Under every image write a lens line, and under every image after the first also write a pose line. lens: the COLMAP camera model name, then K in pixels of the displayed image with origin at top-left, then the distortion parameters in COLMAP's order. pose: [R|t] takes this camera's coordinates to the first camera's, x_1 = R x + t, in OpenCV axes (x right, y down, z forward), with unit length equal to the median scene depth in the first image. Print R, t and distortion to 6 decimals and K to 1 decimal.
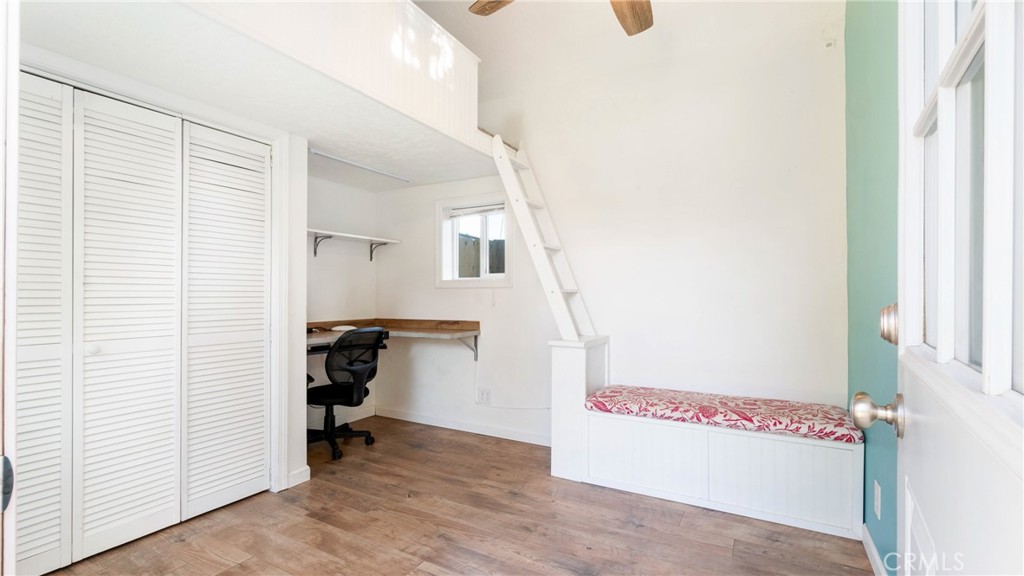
lens RADIAL K [[443.0, 0, 517.3], [0, 443.0, 293.7], [0, 0, 1]] dist [-0.000069, 0.000046]
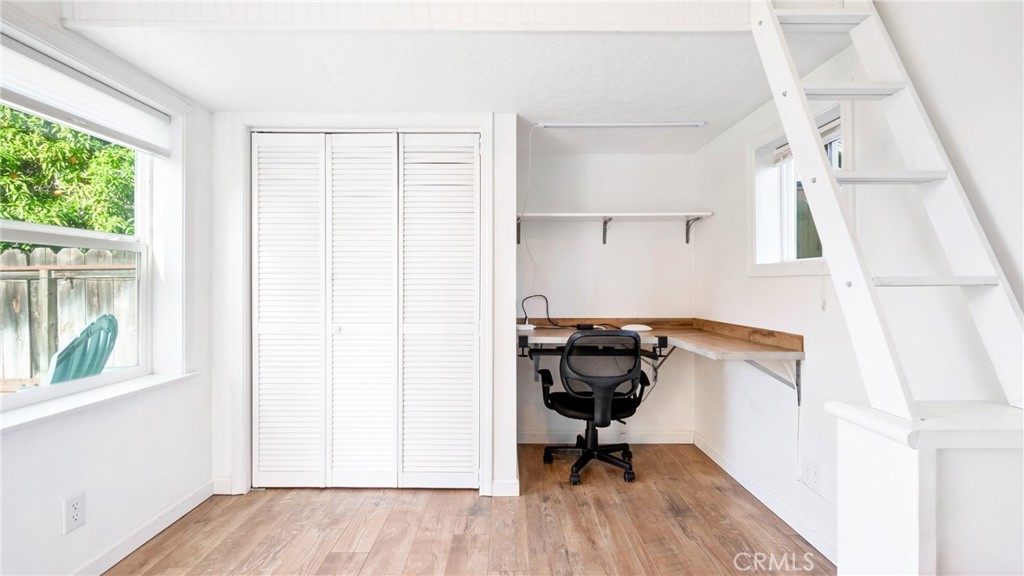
lens RADIAL K [[443.0, 0, 511.3], [0, 443.0, 283.8], [0, 0, 1]] dist [-0.000069, 0.000046]
pose [[0.495694, -0.000846, -0.868497, 0.266426], [0.003098, 0.999995, 0.000795, -0.005802], [0.868492, -0.003085, 0.495694, 0.493543]]
